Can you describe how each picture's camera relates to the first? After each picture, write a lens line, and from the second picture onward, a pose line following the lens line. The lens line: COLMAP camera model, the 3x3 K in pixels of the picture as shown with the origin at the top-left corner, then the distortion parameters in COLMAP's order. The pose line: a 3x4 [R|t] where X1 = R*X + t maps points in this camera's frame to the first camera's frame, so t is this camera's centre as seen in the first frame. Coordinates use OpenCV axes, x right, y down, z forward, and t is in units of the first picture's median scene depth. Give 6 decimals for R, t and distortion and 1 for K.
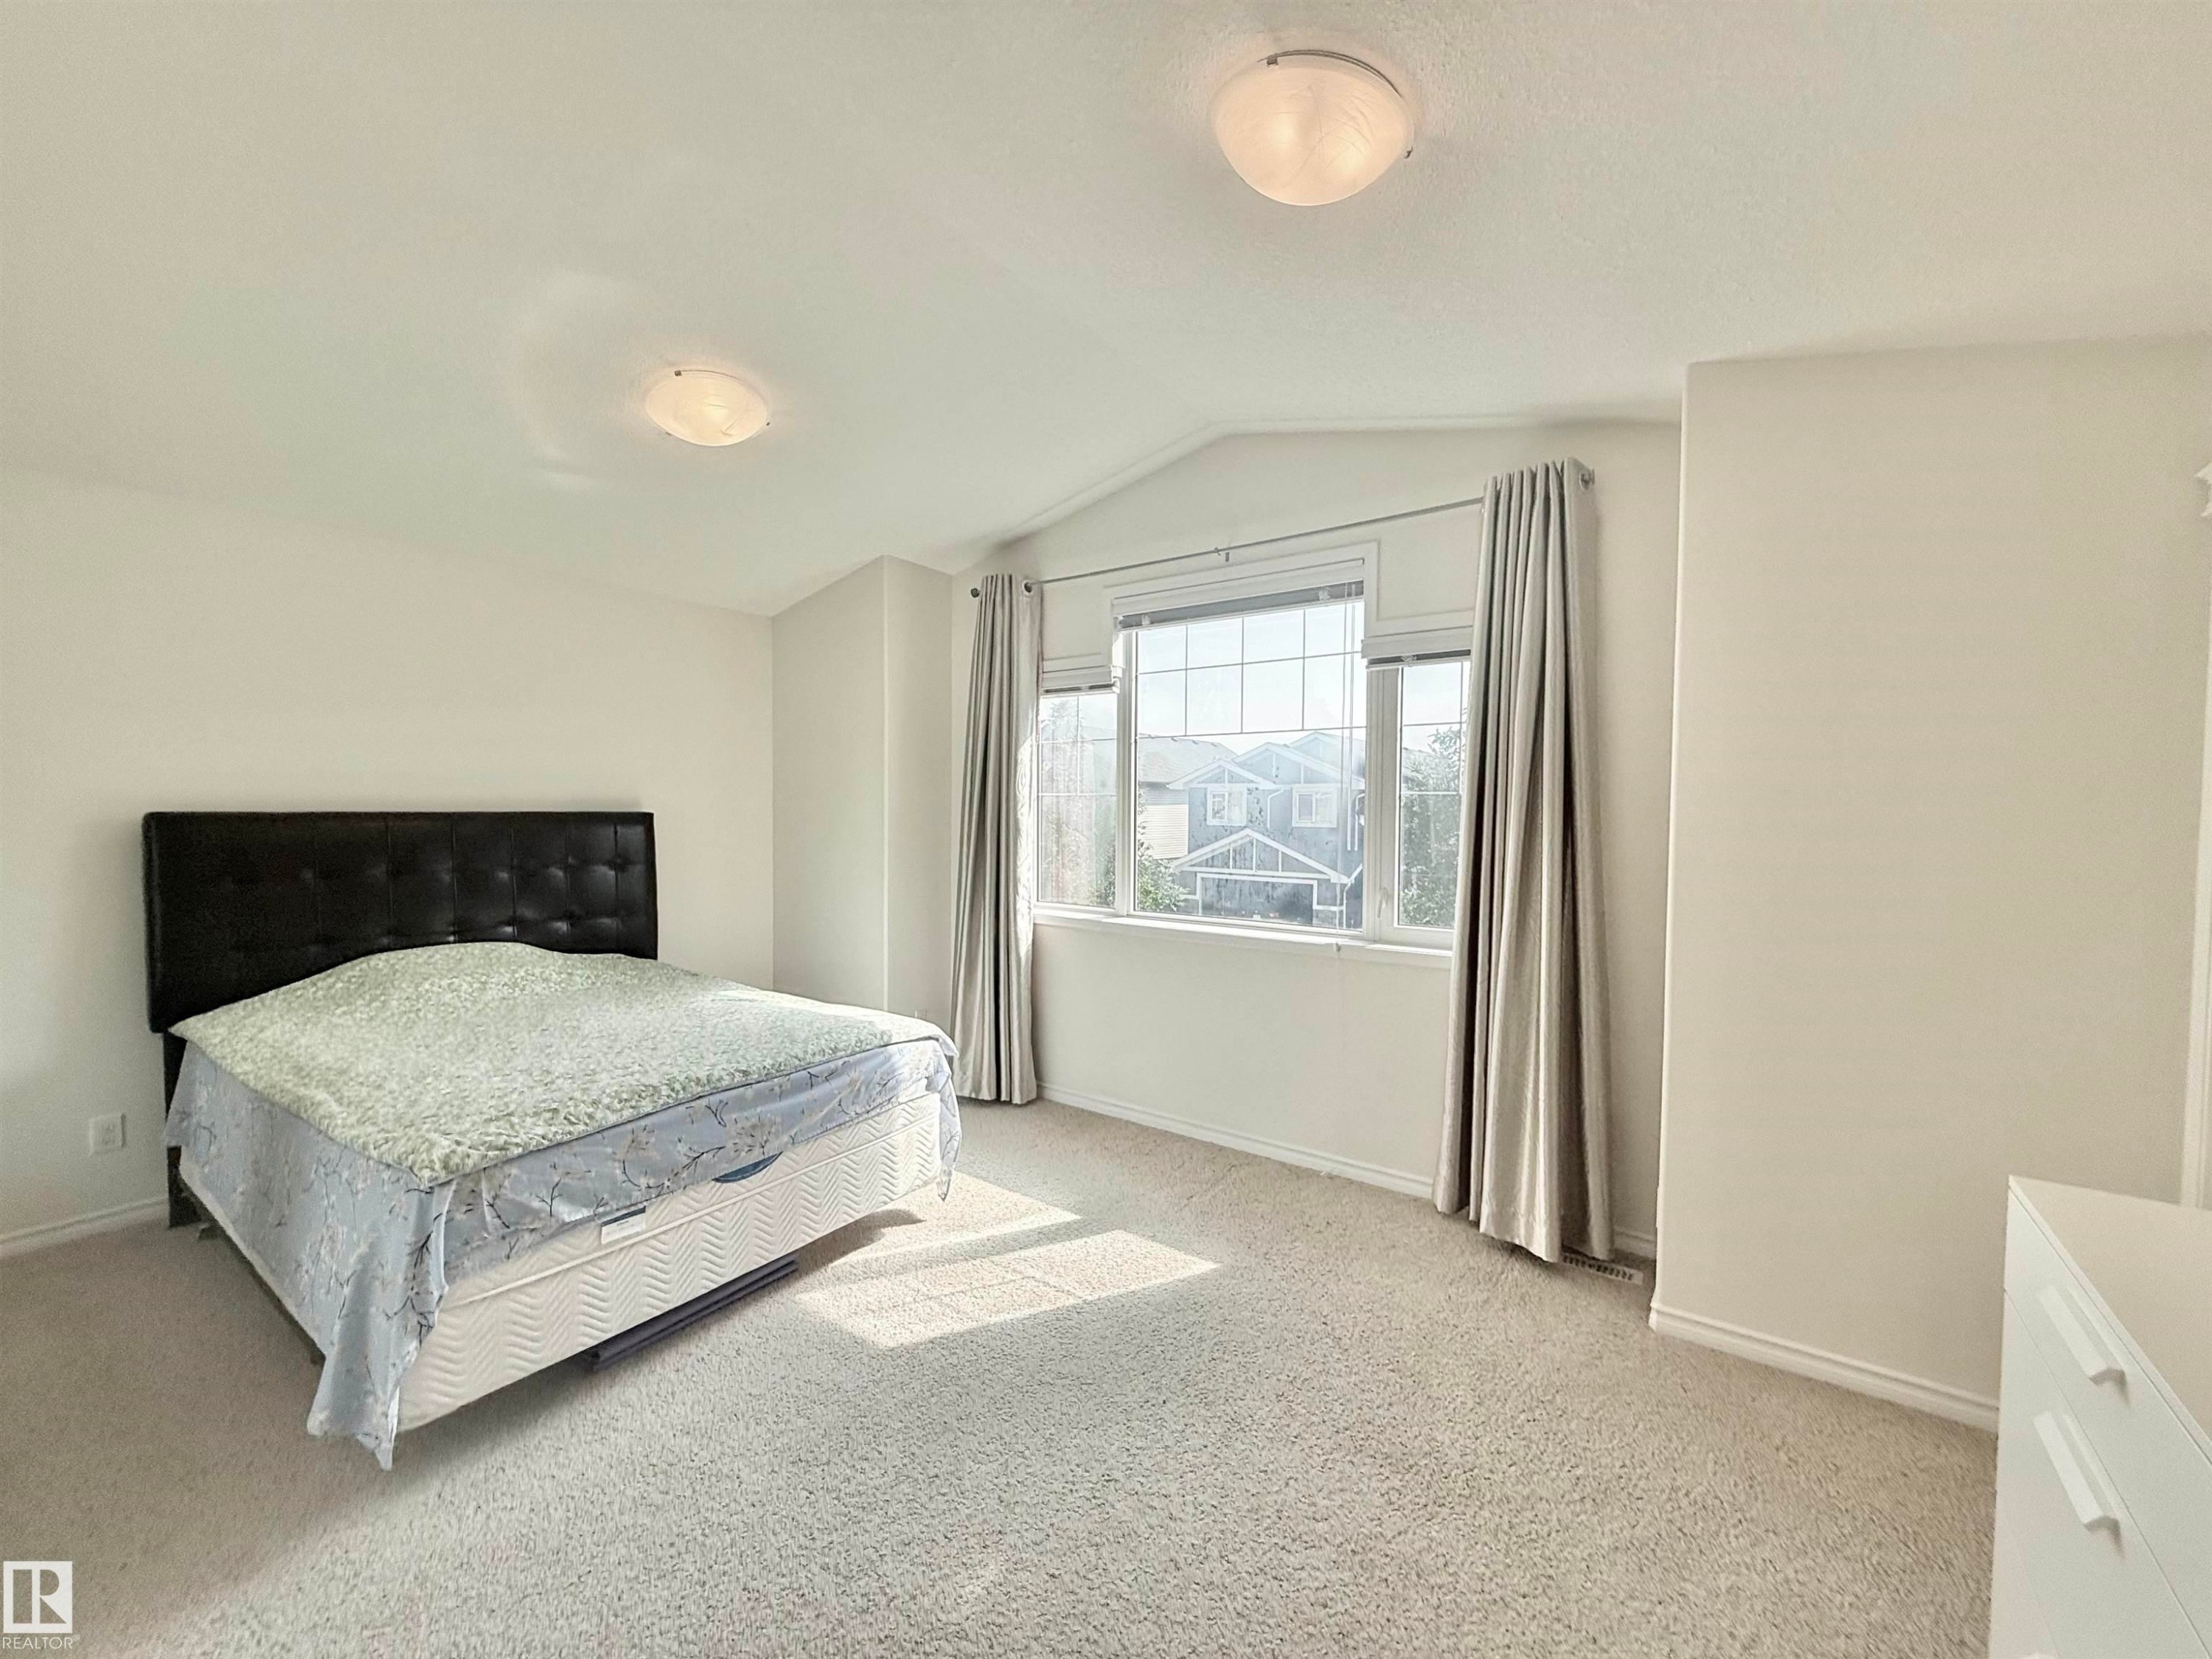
lens RADIAL K [[882.6, 0, 1102.6], [0, 882.6, 838.5], [0, 0, 1]] dist [0.001793, -0.000328]
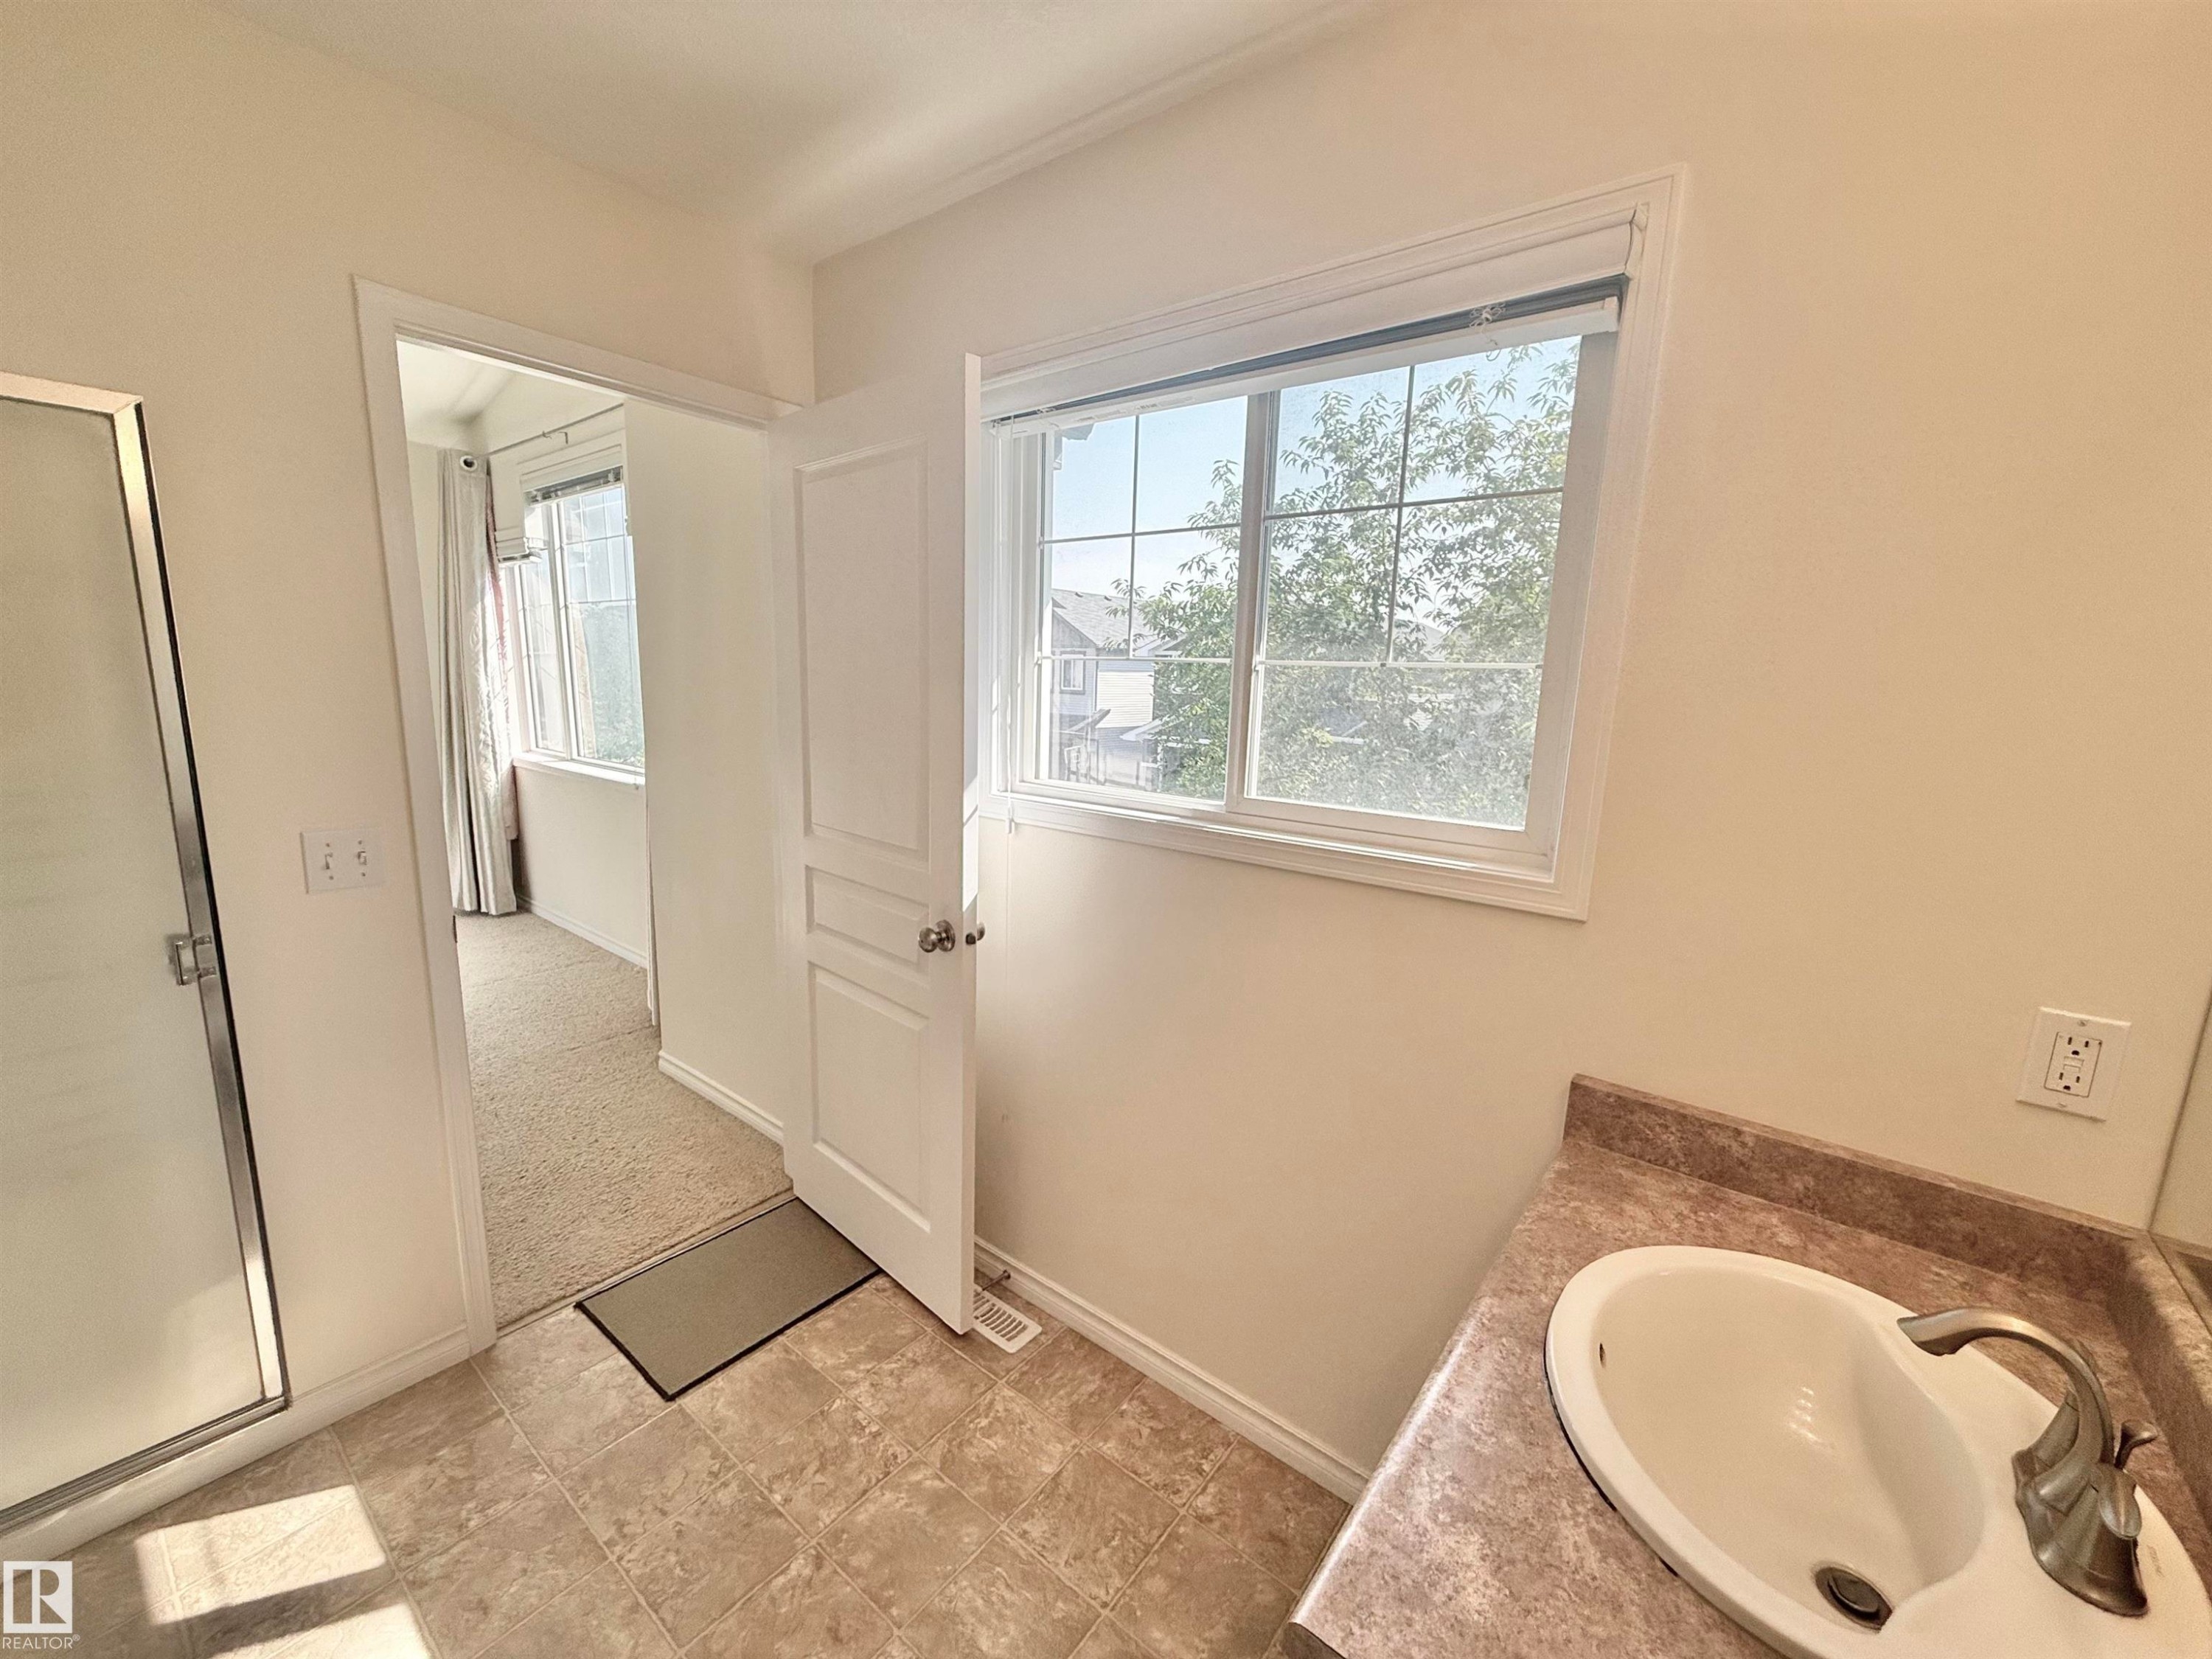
lens RADIAL K [[882.6, 0, 1100.2], [0, 882.6, 832.8], [0, 0, 1]] dist [0.001793, -0.000328]
pose [[0.998615, 0.034525, -0.039695, 0.769916], [-0.028471, 0.989157, 0.144074, -0.005804], [0.044238, -0.142744, 0.988770, -0.134207]]
